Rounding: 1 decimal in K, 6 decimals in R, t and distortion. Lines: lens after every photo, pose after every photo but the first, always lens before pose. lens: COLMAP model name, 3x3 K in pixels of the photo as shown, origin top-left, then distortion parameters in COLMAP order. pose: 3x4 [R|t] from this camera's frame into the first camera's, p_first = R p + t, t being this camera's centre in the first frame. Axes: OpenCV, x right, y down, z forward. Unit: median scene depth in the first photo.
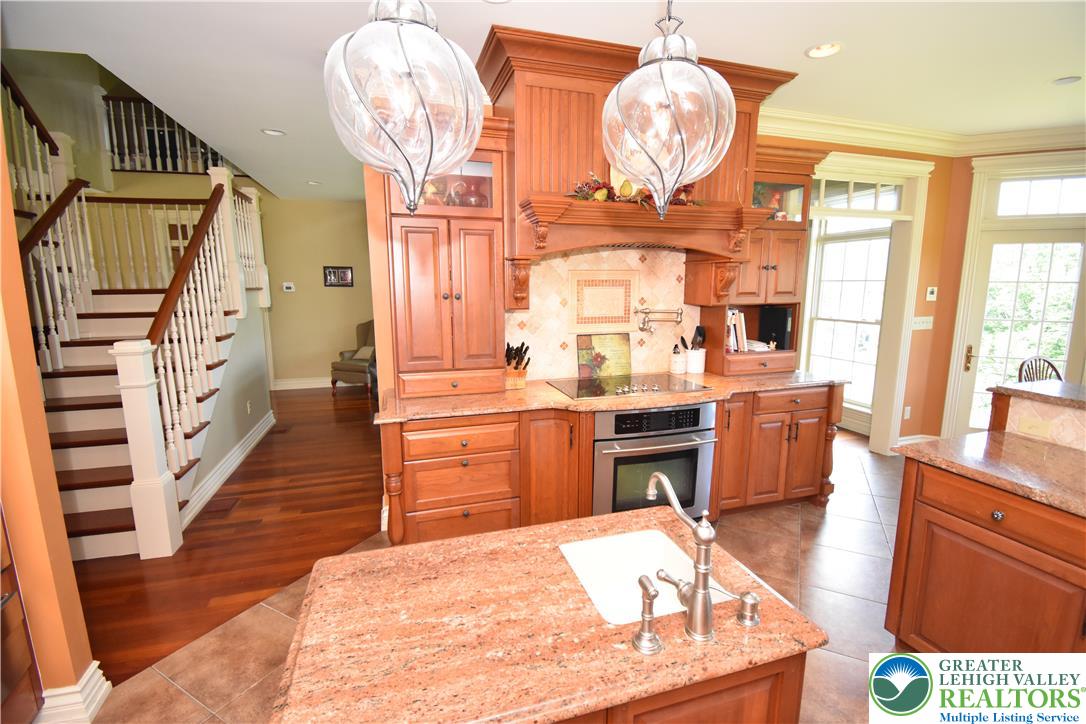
lens RADIAL K [[479.8, 0, 545.4], [0, 479.8, 357.9], [0, 0, 1]] dist [0.011269, -0.018055]
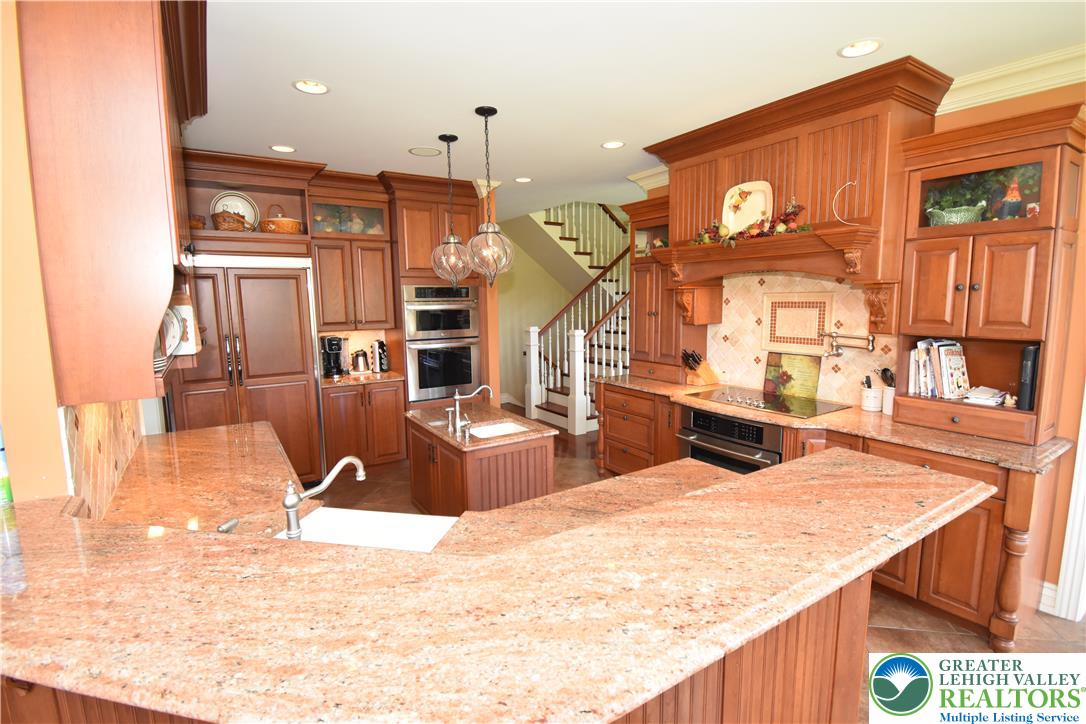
lens RADIAL K [[511.5, 0, 545.1], [0, 511.5, 362.6], [0, 0, 1]] dist [0.003442, -0.009426]
pose [[0.272297, 0.121253, -0.954543, 1.013166], [-0.145166, 0.985850, 0.083819, -0.046287], [0.951200, 0.115744, 0.286046, 0.184578]]
